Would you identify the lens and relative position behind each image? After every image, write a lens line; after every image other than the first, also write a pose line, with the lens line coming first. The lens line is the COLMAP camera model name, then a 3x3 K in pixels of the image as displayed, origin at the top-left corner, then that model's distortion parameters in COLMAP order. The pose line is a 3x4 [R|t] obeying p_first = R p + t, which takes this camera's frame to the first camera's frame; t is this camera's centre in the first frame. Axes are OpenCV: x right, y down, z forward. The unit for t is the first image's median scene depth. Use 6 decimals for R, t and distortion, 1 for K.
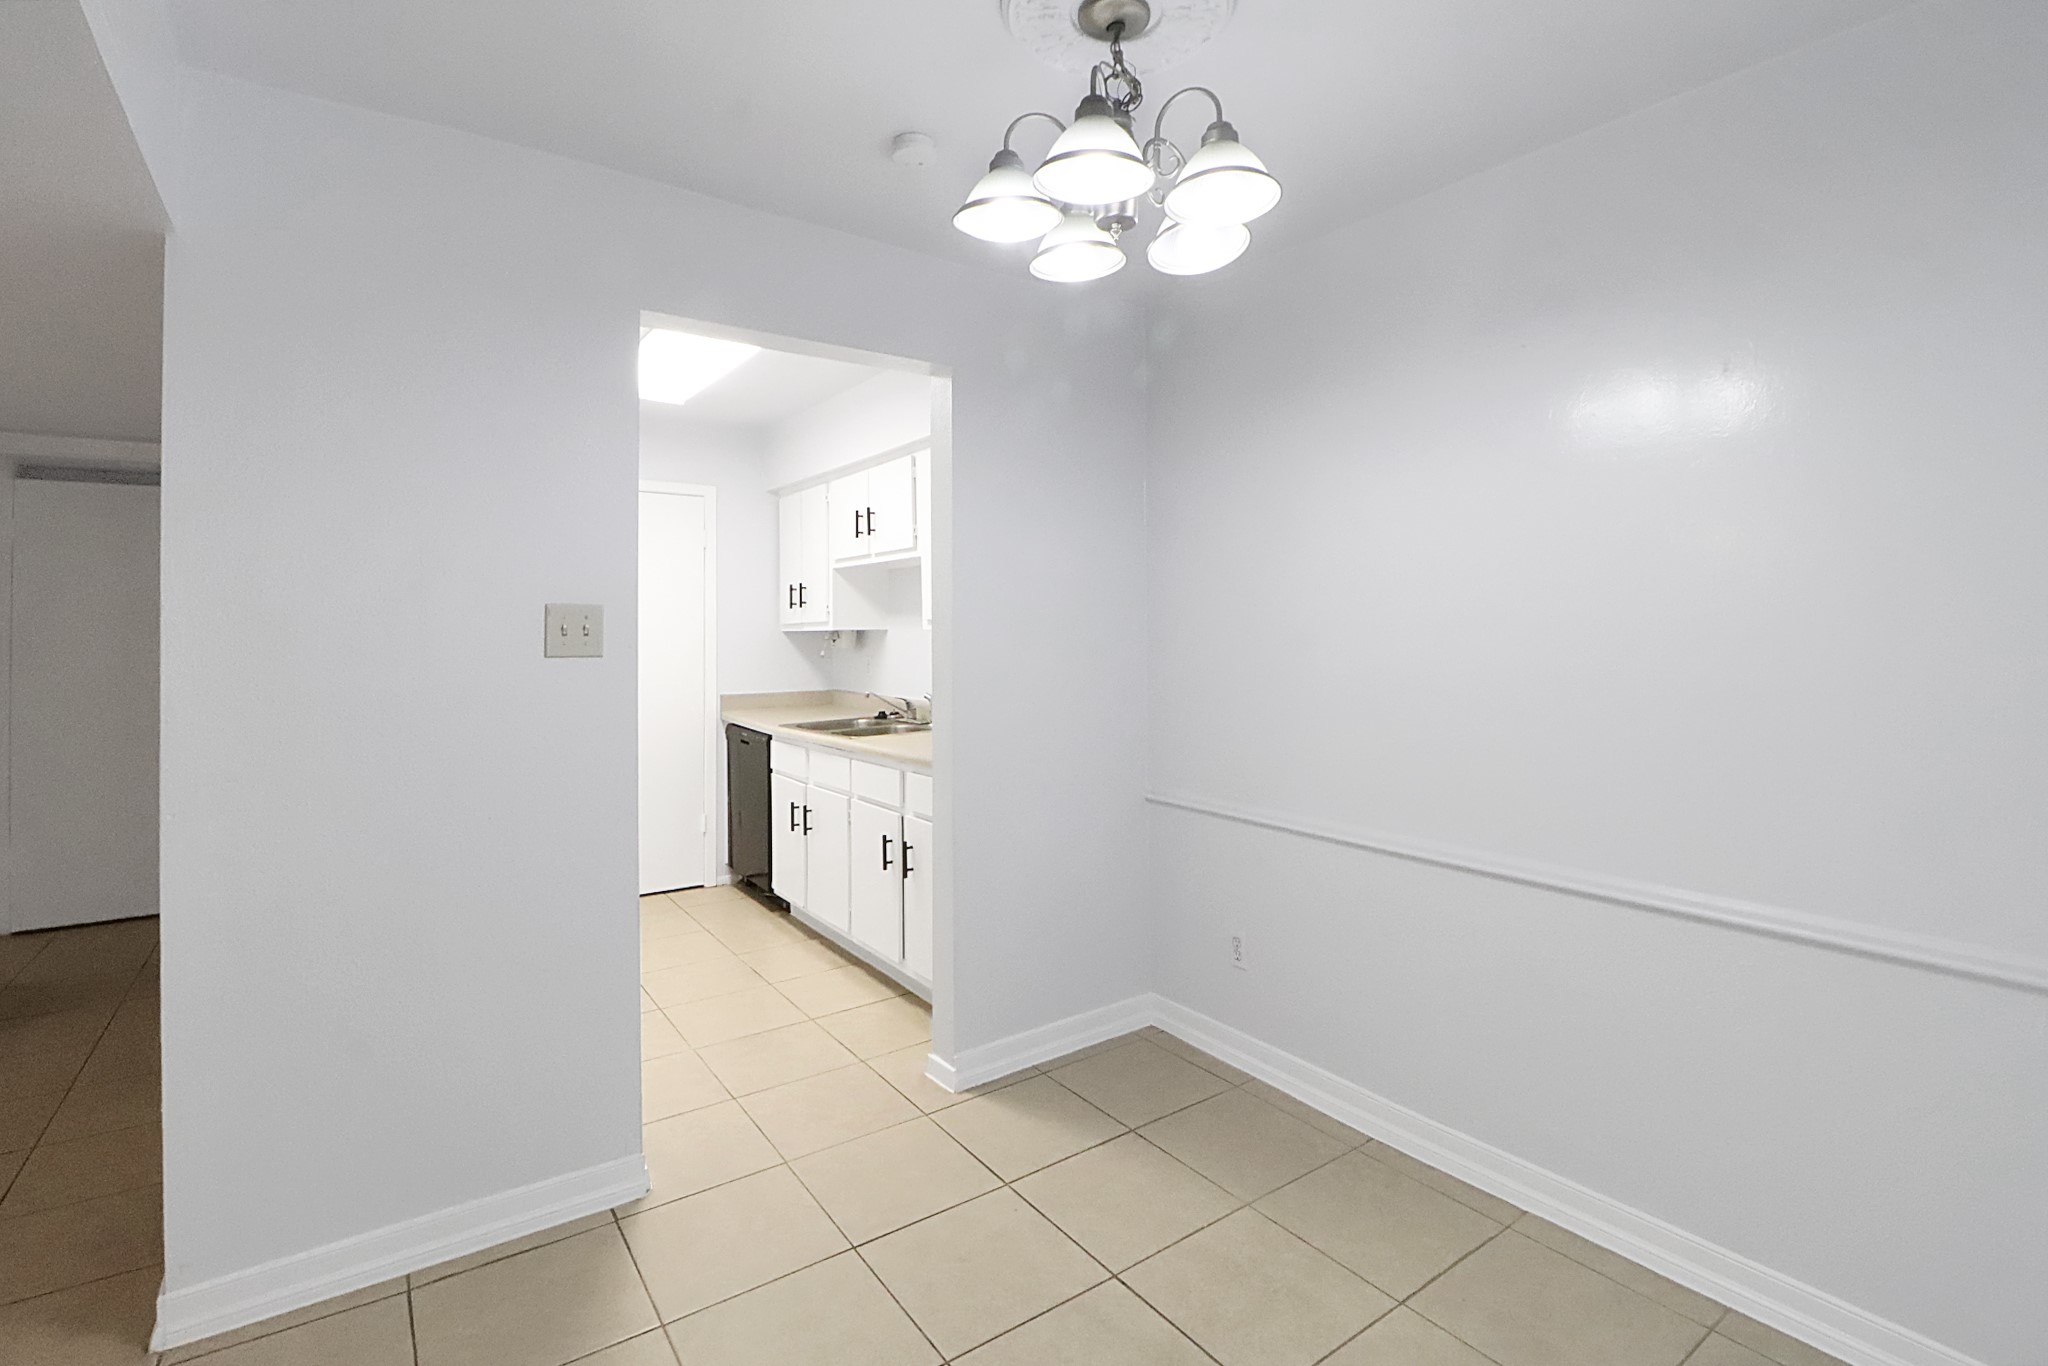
lens RADIAL K [[949.4, 0, 1040.1], [0, 949.4, 662.5], [0, 0, 1]] dist [-0.023449, -0.000192]
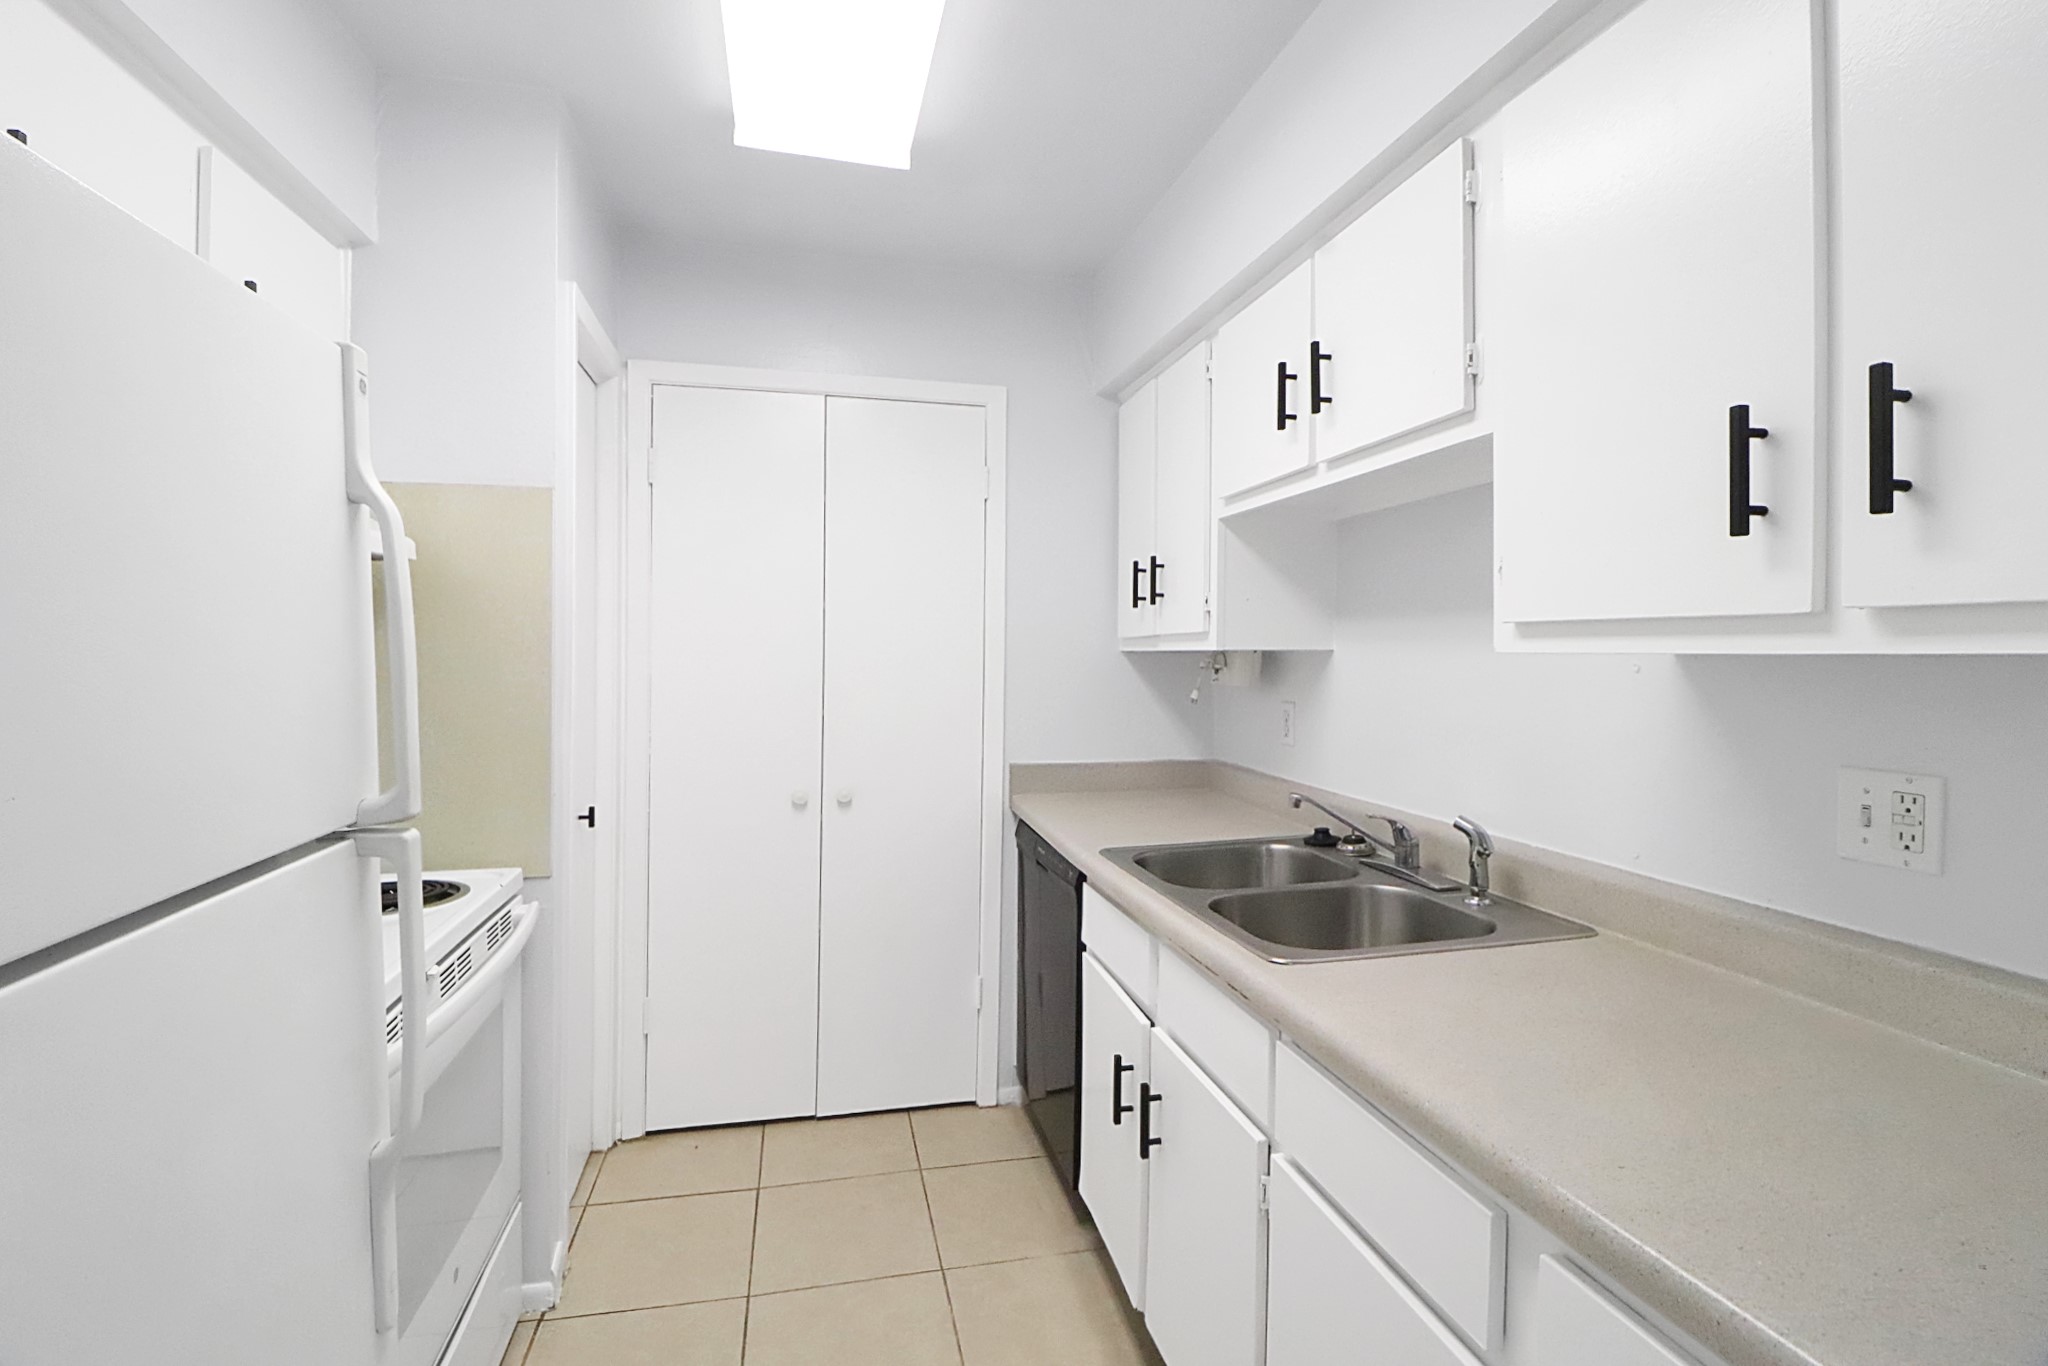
lens RADIAL K [[949.4, 0, 1034.1], [0, 949.4, 667.6], [0, 0, 1]] dist [-0.023449, -0.000192]
pose [[0.925355, 0.014610, -0.378819, -0.121447], [-0.020140, 0.999741, -0.010639, -0.018180], [0.378565, 0.017474, 0.925410, 0.518676]]
